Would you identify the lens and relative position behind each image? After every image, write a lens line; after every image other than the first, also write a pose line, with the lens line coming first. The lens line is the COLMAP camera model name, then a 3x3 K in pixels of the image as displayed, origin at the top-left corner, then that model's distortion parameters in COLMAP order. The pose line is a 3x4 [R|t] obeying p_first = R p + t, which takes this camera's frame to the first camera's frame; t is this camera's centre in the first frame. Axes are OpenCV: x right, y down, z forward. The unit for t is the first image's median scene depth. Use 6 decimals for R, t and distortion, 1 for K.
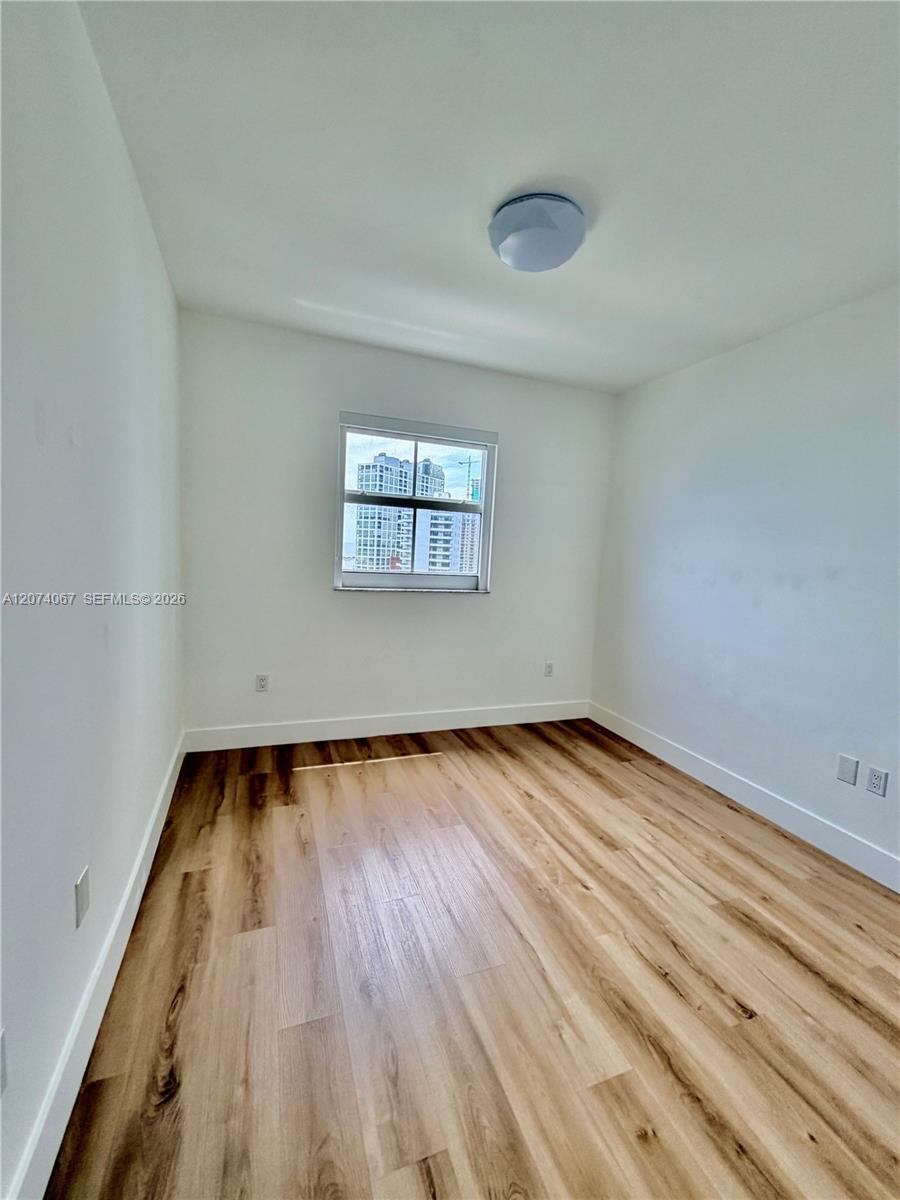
lens RADIAL K [[486.7, 0, 458.5], [0, 486.7, 599.6], [0, 0, 1]] dist [0.000464, -0.000264]
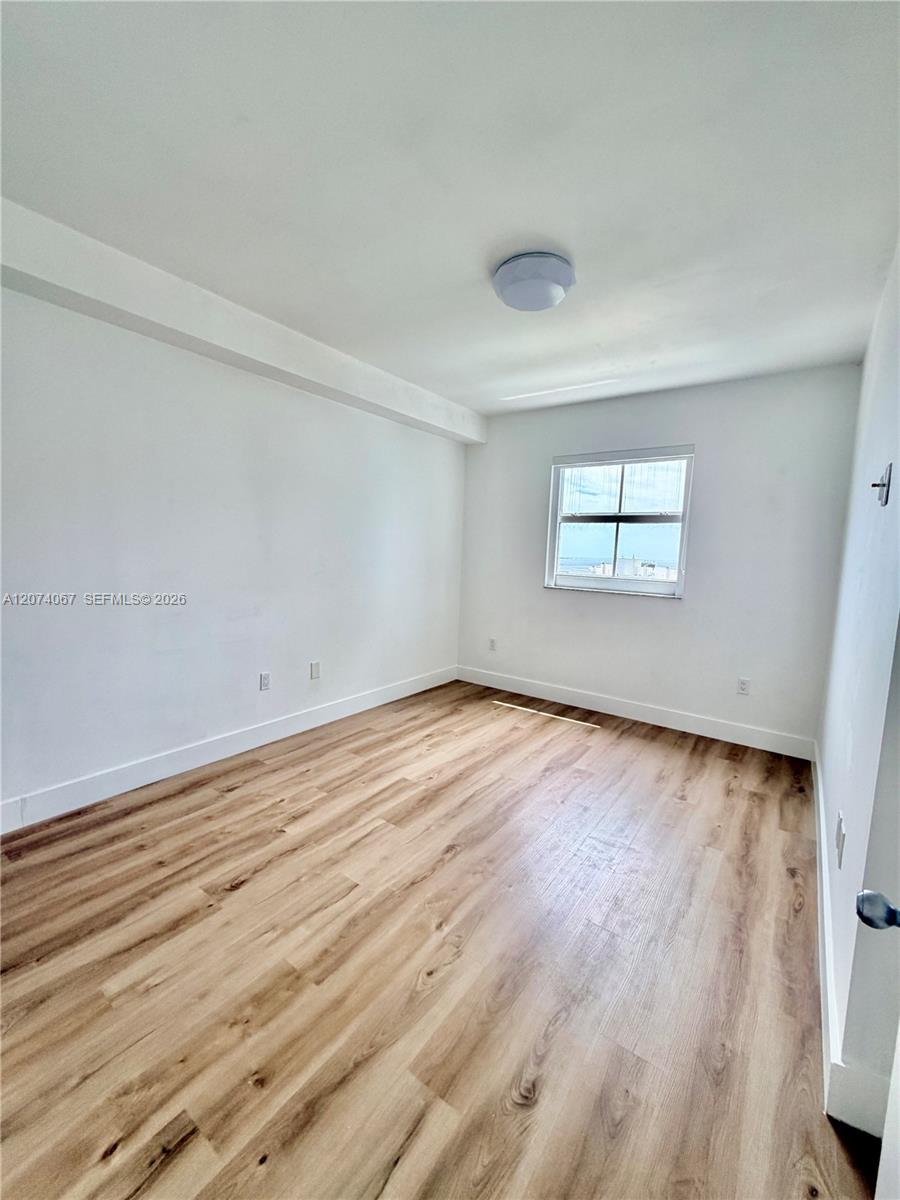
lens RADIAL K [[486.7, 0, 458.5], [0, 486.7, 599.6], [0, 0, 1]] dist [0.000464, -0.000264]
pose [[0.544127, 0.069098, -0.836152, 0.738191], [-0.065300, 0.997068, 0.039902, -0.024810], [0.836458, 0.032889, 0.547044, 0.042955]]
